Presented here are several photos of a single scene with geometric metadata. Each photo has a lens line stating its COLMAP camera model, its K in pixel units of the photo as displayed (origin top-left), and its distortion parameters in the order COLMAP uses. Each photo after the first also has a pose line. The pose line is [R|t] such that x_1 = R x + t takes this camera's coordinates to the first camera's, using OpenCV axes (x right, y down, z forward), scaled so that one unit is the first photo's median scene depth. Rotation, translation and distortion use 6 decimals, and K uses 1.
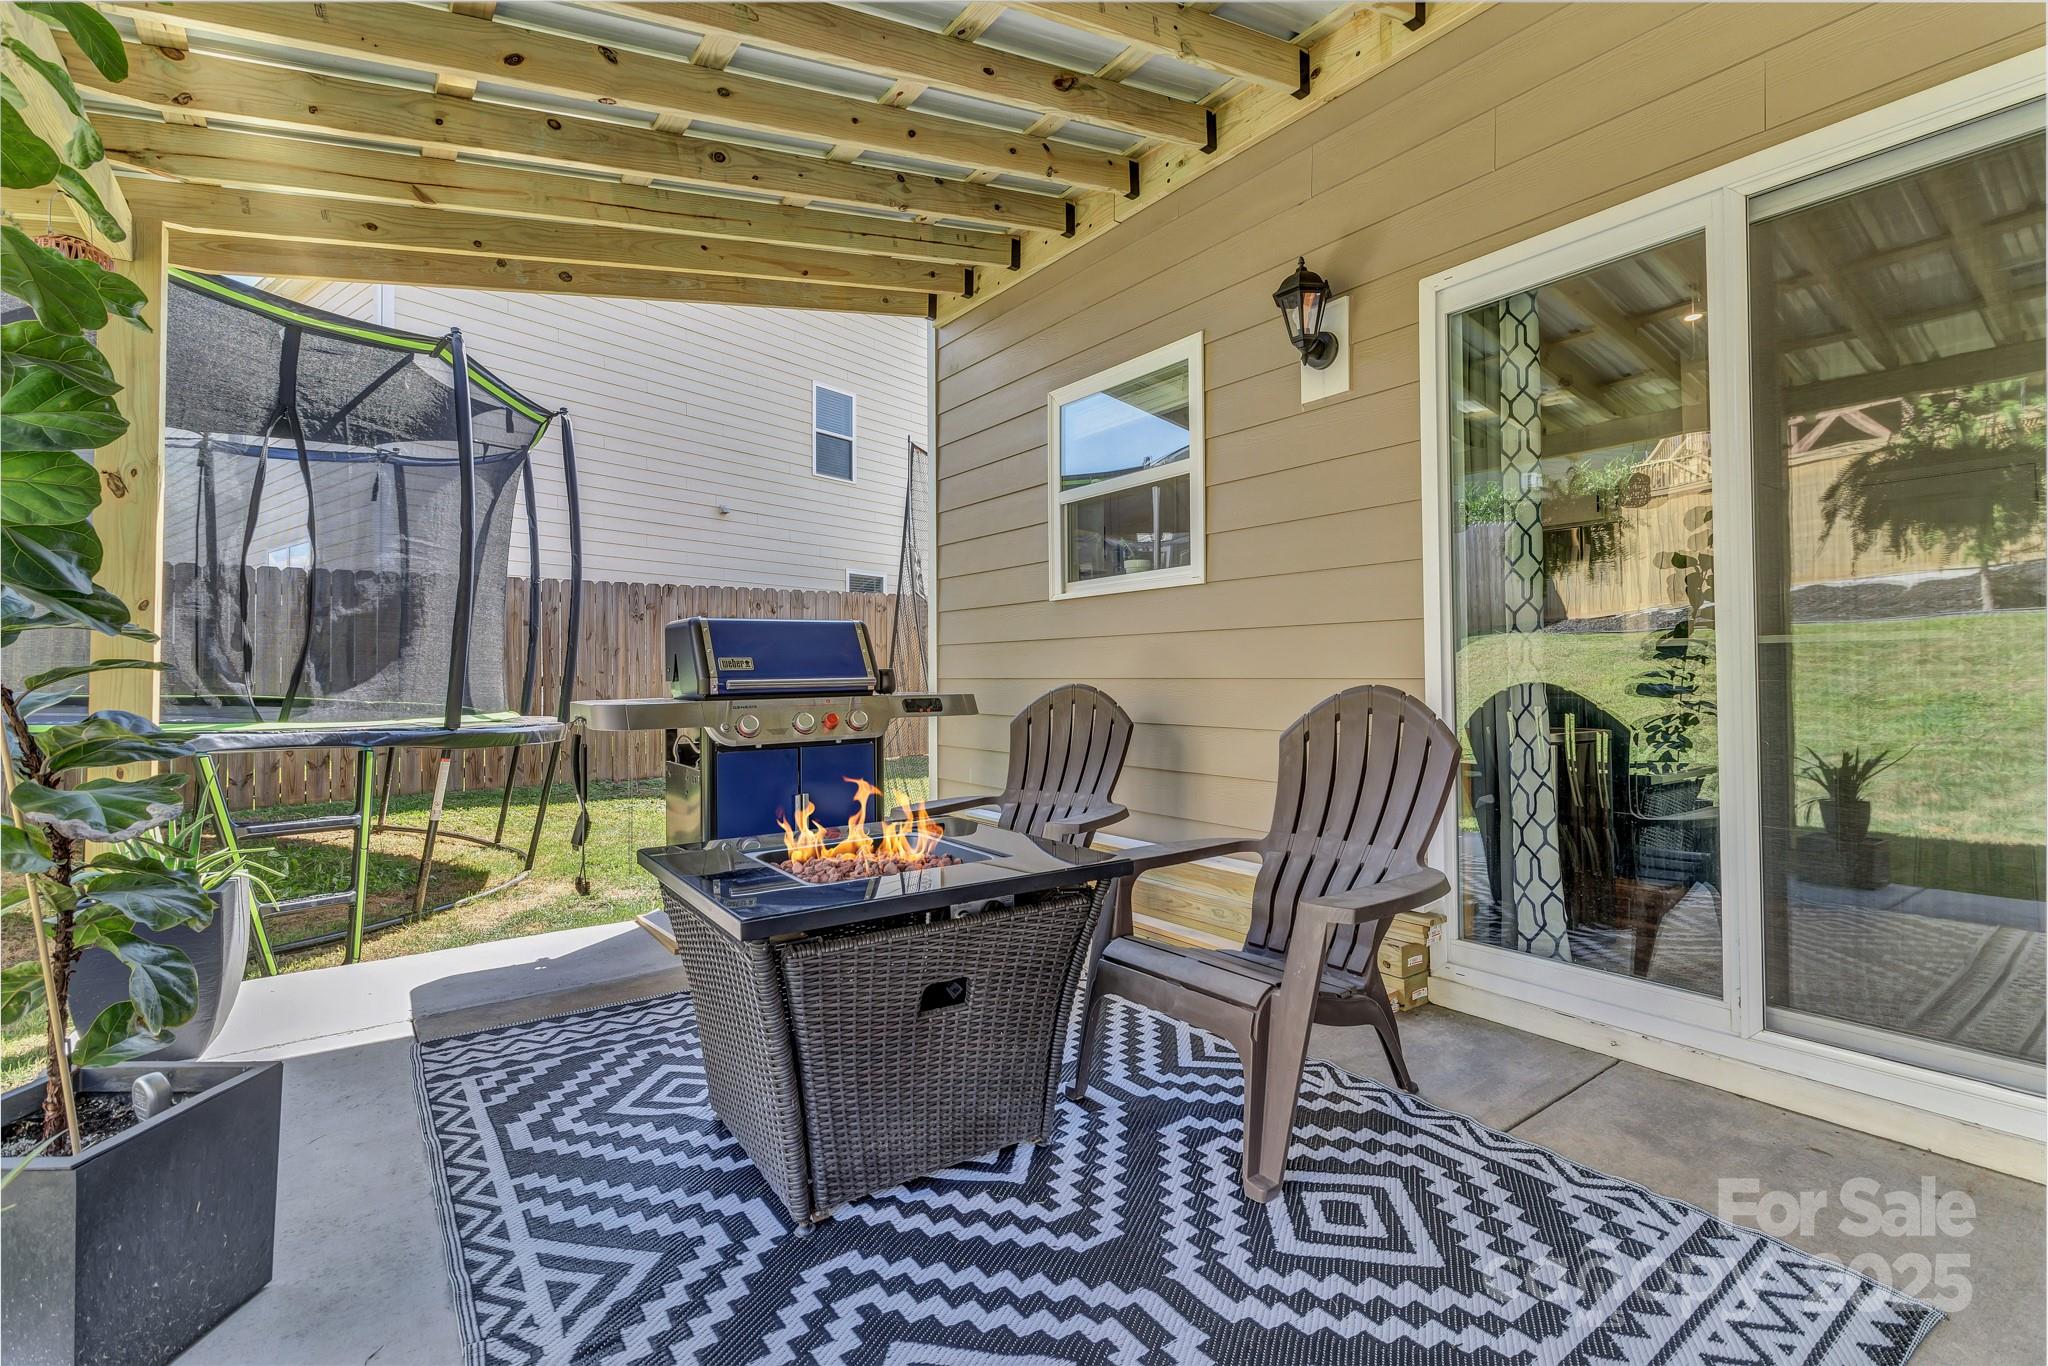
lens RADIAL K [[942.1, 0, 1020.6], [0, 942.1, 663.9], [0, 0, 1]] dist [0.001058, 0.000461]
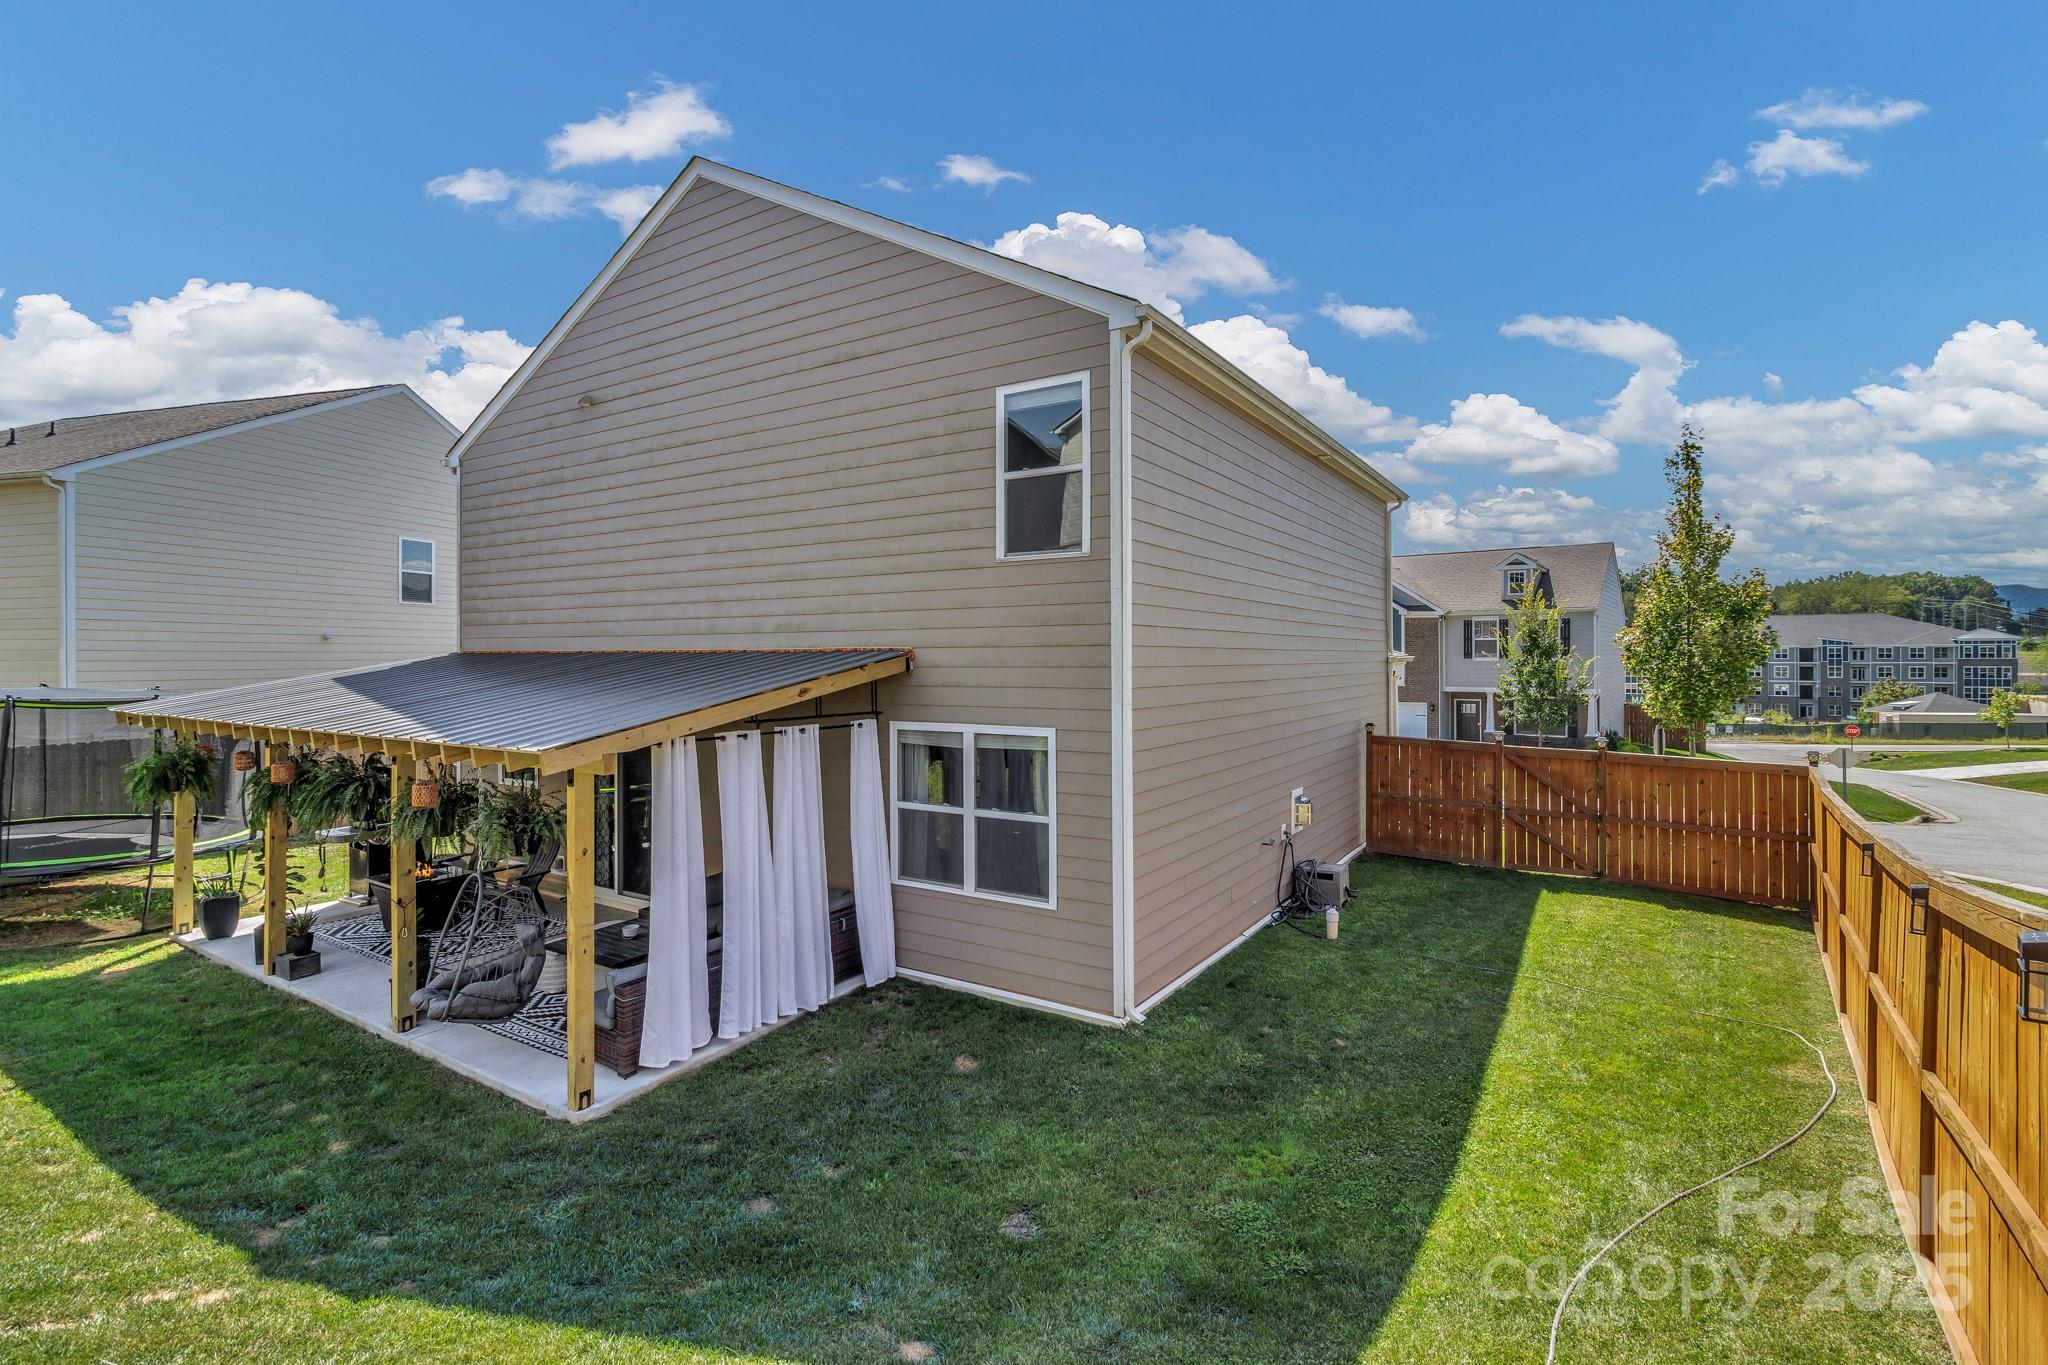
lens RADIAL K [[942.1, 0, 1020.6], [0, 942.1, 663.4], [0, 0, 1]] dist [0.001058, 0.000461]
pose [[0.932733, 0.001708, 0.360565, 0.749737], [-0.007502, 0.999864, 0.014670, -0.748721], [-0.360491, -0.016389, 0.932619, -3.540465]]
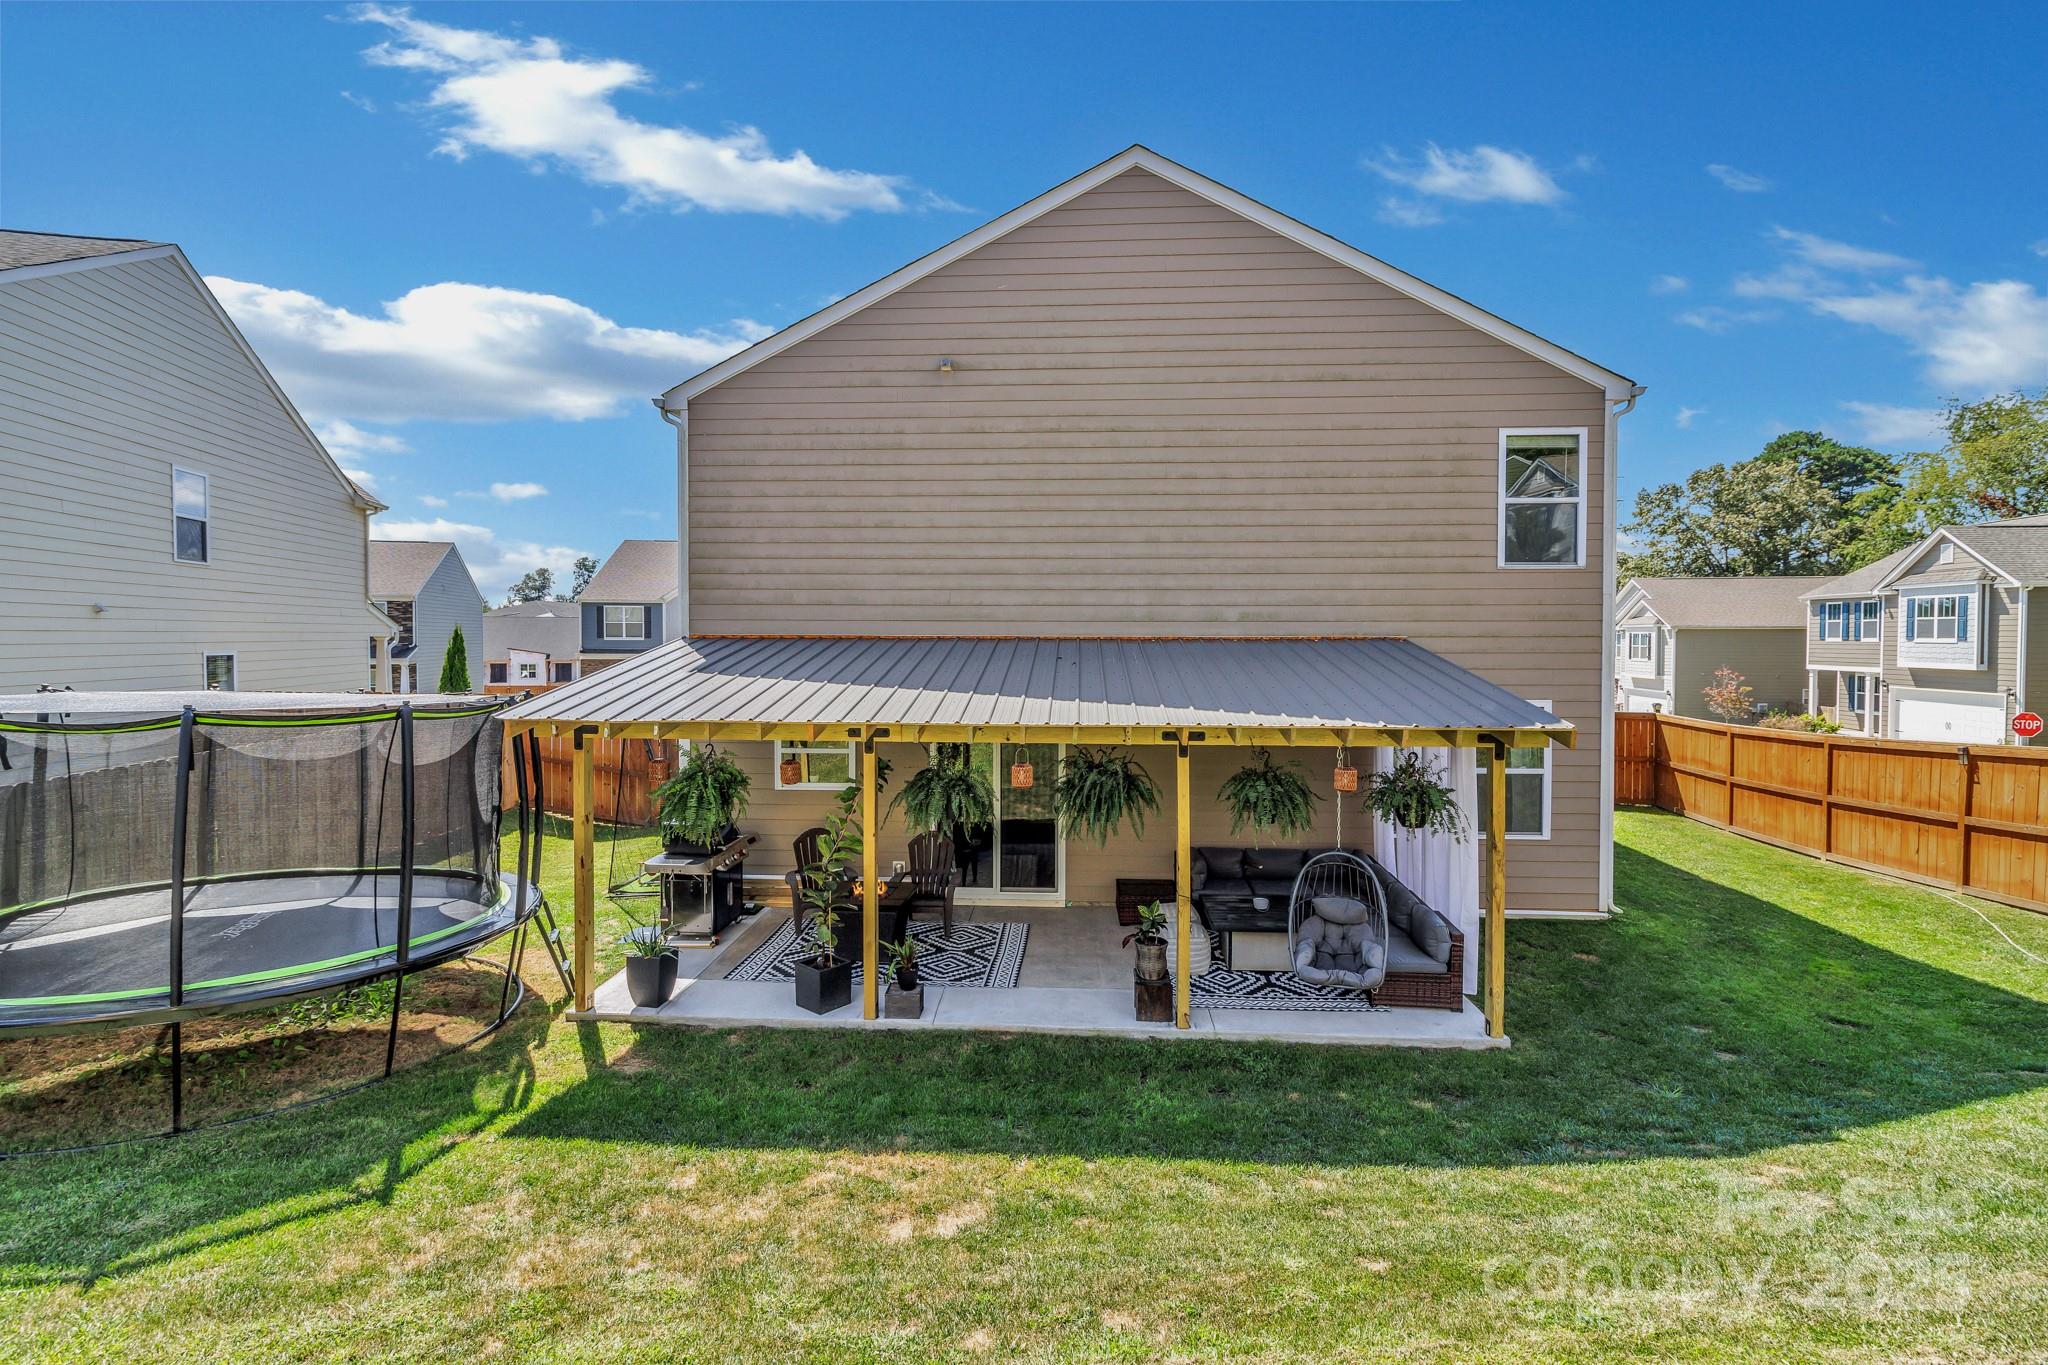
lens RADIAL K [[942.1, 0, 1020.6], [0, 942.1, 663.4], [0, 0, 1]] dist [0.001058, 0.000461]
pose [[0.638084, -0.013918, 0.769841, -2.257678], [-0.014218, 0.999453, 0.029853, -0.736633], [-0.769836, -0.029994, 0.637537, -1.695278]]
